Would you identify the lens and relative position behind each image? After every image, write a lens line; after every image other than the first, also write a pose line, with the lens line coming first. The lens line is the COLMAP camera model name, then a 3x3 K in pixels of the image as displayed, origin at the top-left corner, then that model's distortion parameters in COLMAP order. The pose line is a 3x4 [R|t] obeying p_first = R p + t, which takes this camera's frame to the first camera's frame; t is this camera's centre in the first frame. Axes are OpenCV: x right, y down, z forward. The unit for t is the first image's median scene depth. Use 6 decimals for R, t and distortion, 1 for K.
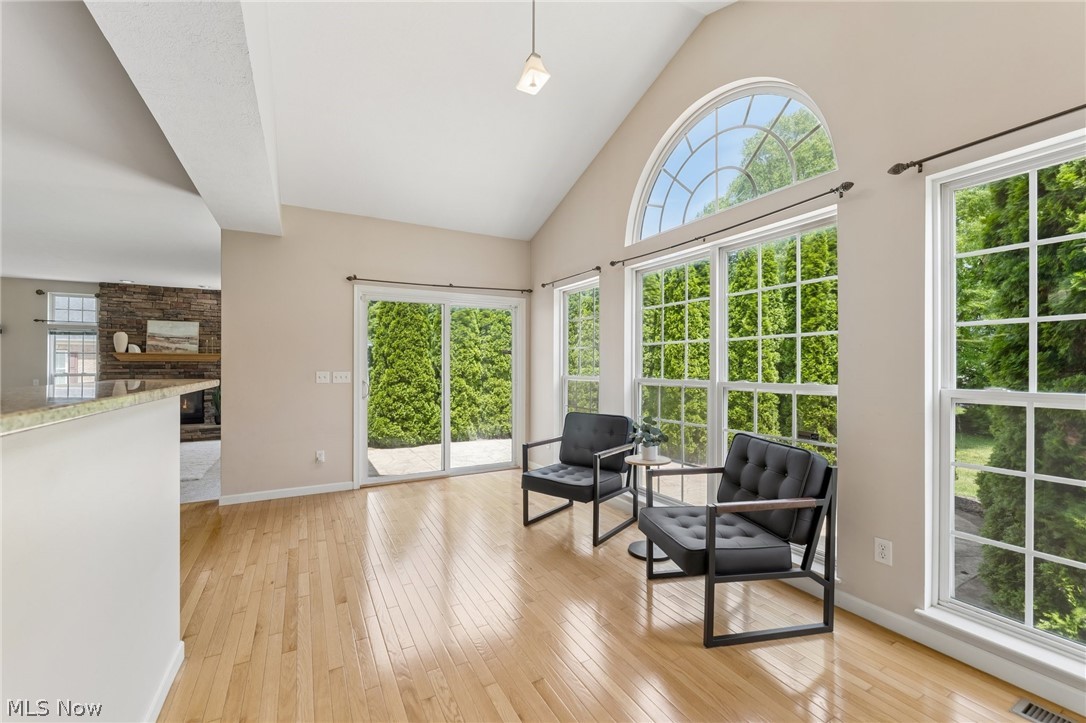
lens RADIAL K [[437.9, 0, 539.9], [0, 437.9, 365.5], [0, 0, 1]] dist [-0.001743, 0.000378]
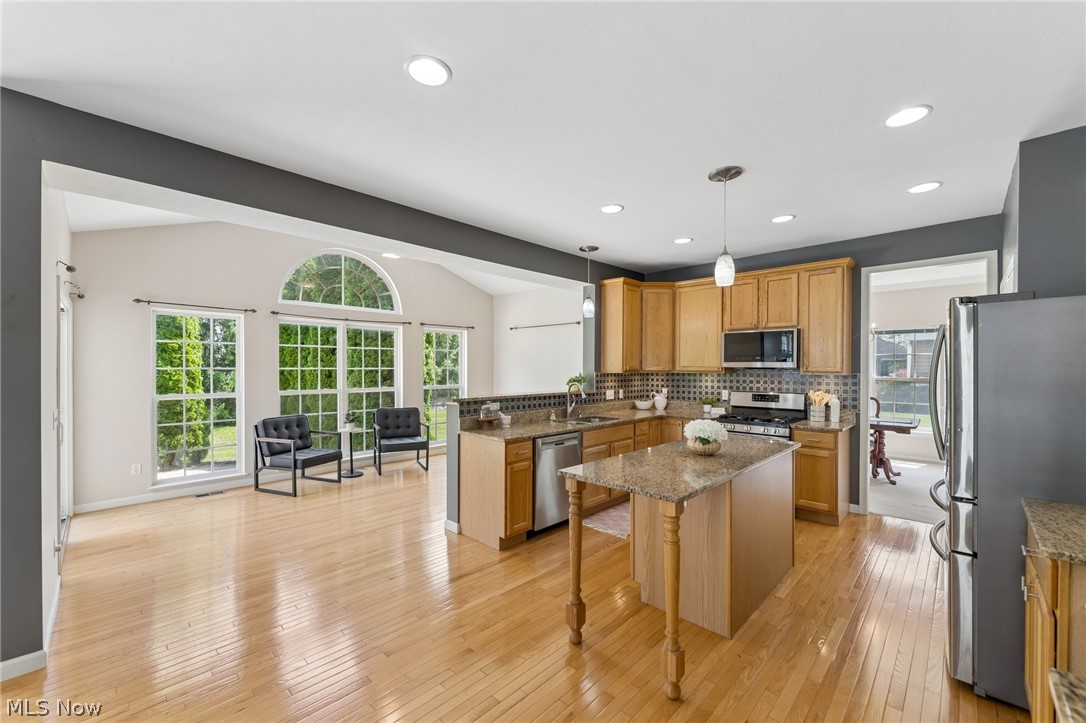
lens RADIAL K [[437.9, 0, 541.2], [0, 437.9, 367.9], [0, 0, 1]] dist [-0.001743, 0.000378]
pose [[-0.292334, -0.003251, 0.956311, -0.673903], [-0.000004, 0.999994, 0.003398, -0.026057], [-0.956316, 0.000989, -0.292332, 0.269872]]
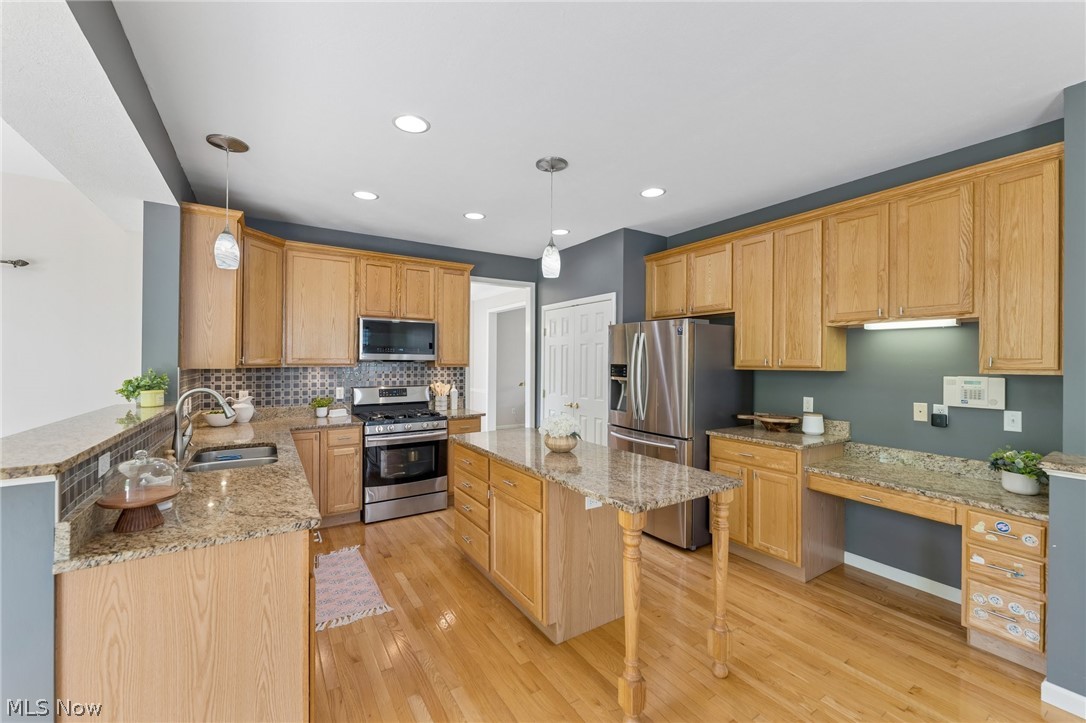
lens RADIAL K [[437.9, 0, 545.6], [0, 437.9, 362.1], [0, 0, 1]] dist [-0.001743, 0.000378]
pose [[-0.997670, -0.004855, -0.068054, -0.351073], [-0.005162, 0.999977, 0.004332, -0.025422], [0.068032, 0.004674, -0.997672, 0.372425]]
